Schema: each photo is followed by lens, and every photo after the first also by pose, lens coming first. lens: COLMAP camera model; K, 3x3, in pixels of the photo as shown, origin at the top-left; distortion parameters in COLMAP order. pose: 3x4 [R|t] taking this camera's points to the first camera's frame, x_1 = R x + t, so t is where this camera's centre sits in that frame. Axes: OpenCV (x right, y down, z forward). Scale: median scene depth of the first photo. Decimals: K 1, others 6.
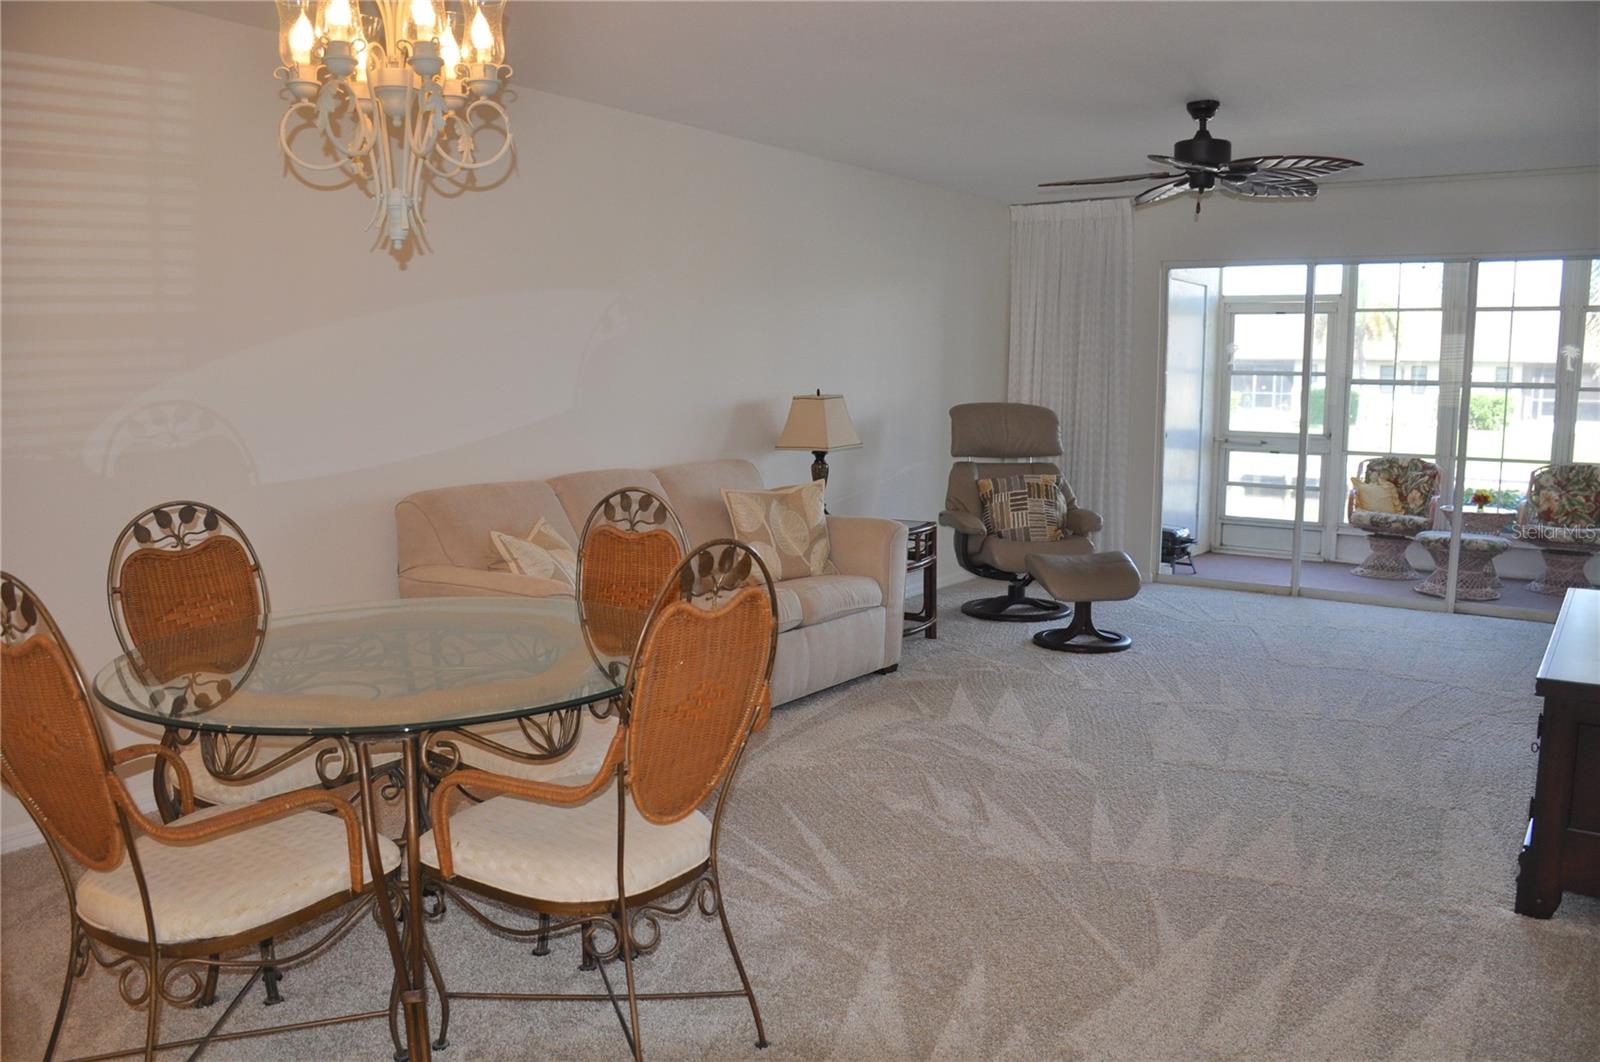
lens RADIAL K [[1253.1, 0, 888.1], [0, 1253.1, 534.2], [0, 0, 1]] dist [-0.056455, 0.001336]
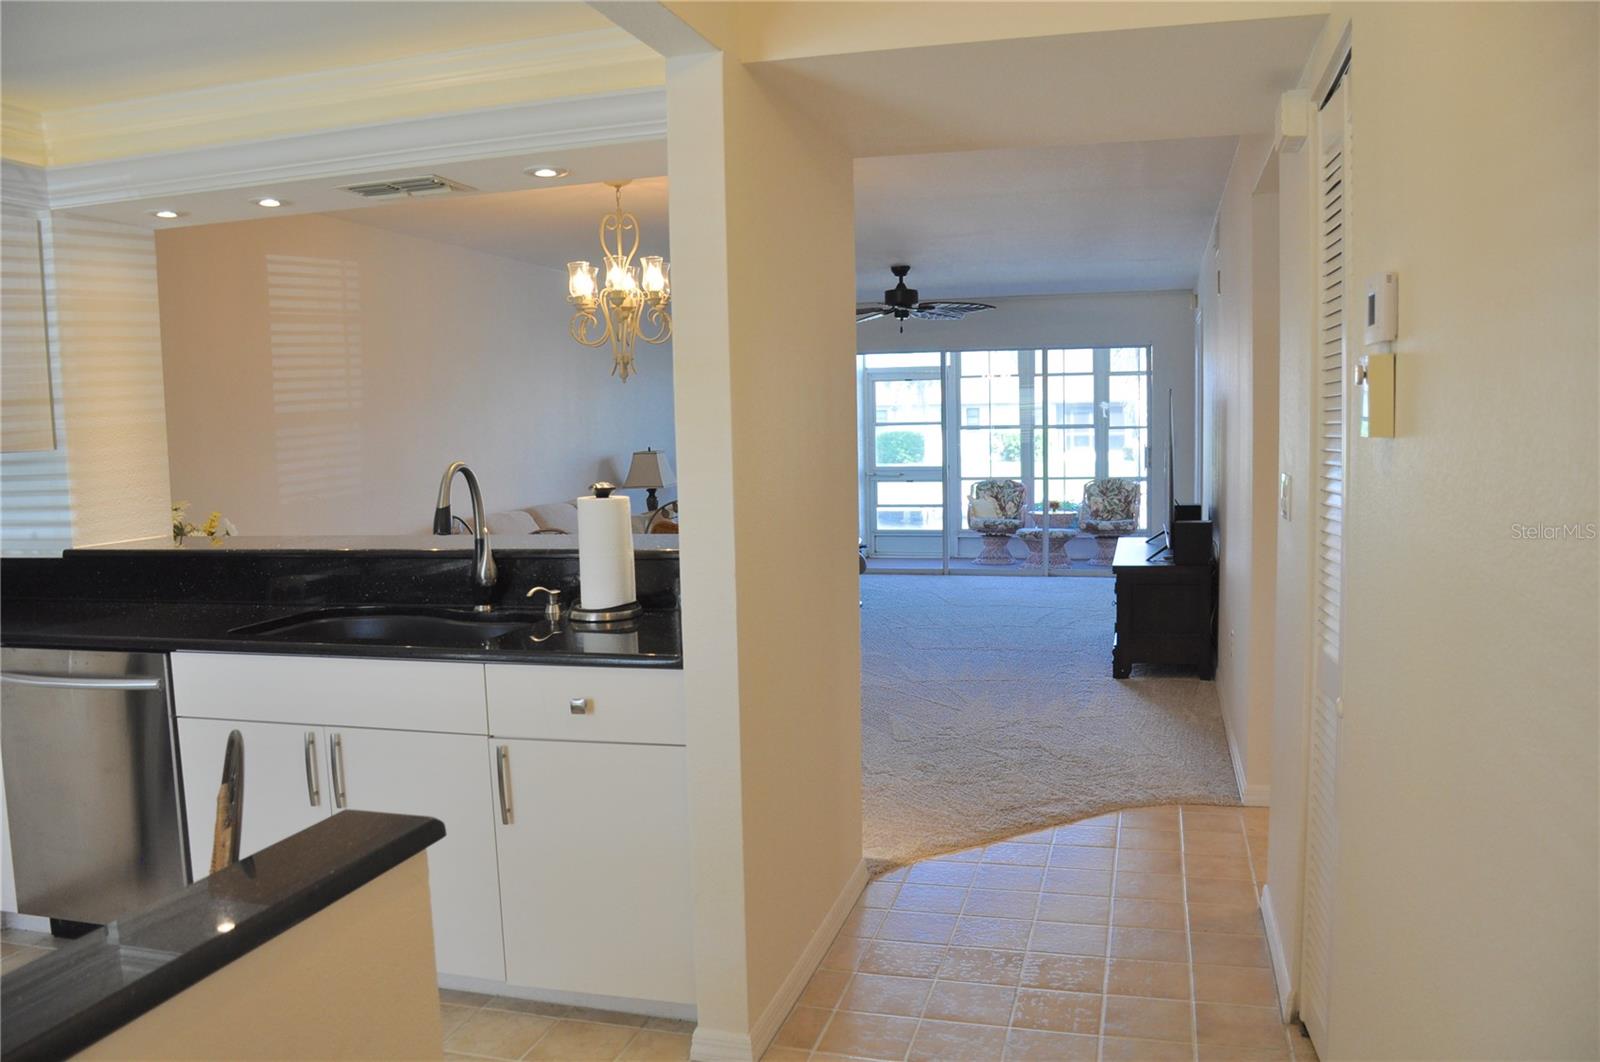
lens RADIAL K [[1240.5, 0, 798.1], [0, 1240.5, 571.3], [0, 0, 1]] dist [-0.252650, 0.301197]
pose [[0.962941, -0.068193, 0.260949, -0.193899], [0.072133, 0.997380, -0.005541, 0.035850], [-0.259887, 0.024159, 0.965337, -0.315142]]
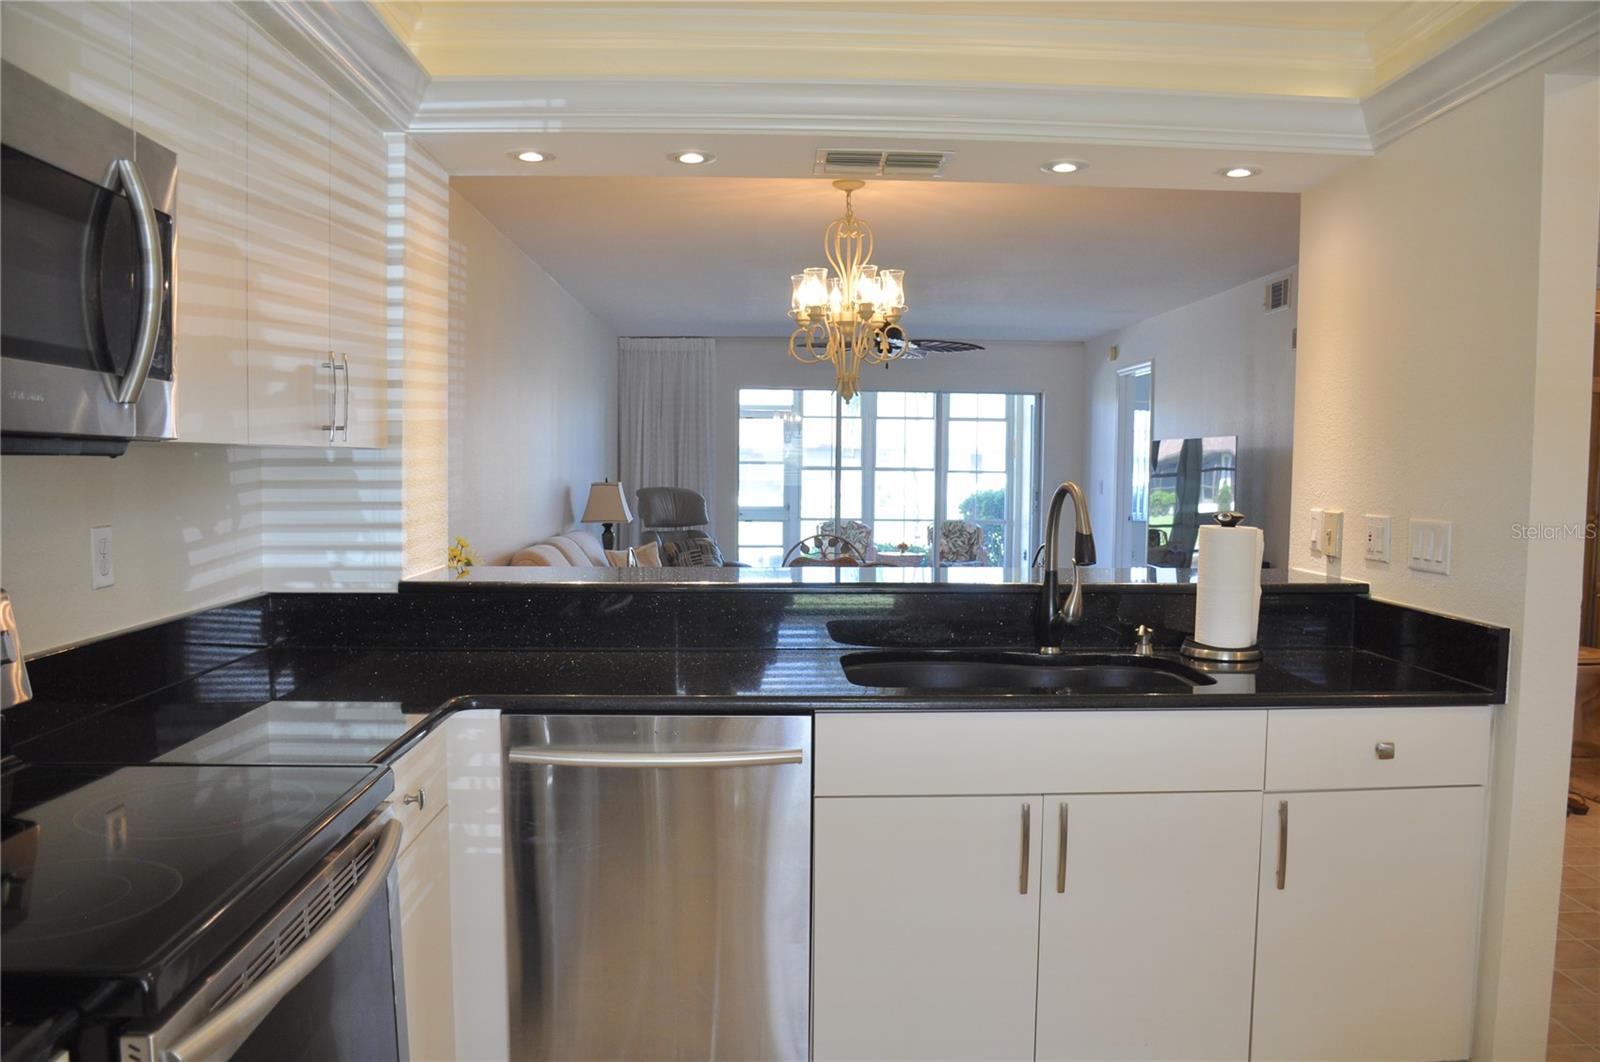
lens RADIAL K [[1236.9, 0, 802.7], [0, 1236.9, 581.5], [0, 0, 1]] dist [-0.057738, 0.000183]
pose [[0.825170, -0.056702, 0.562032, -0.458227], [0.073020, 0.997309, -0.006590, 0.014629], [-0.560146, 0.046477, 0.827089, -0.157204]]
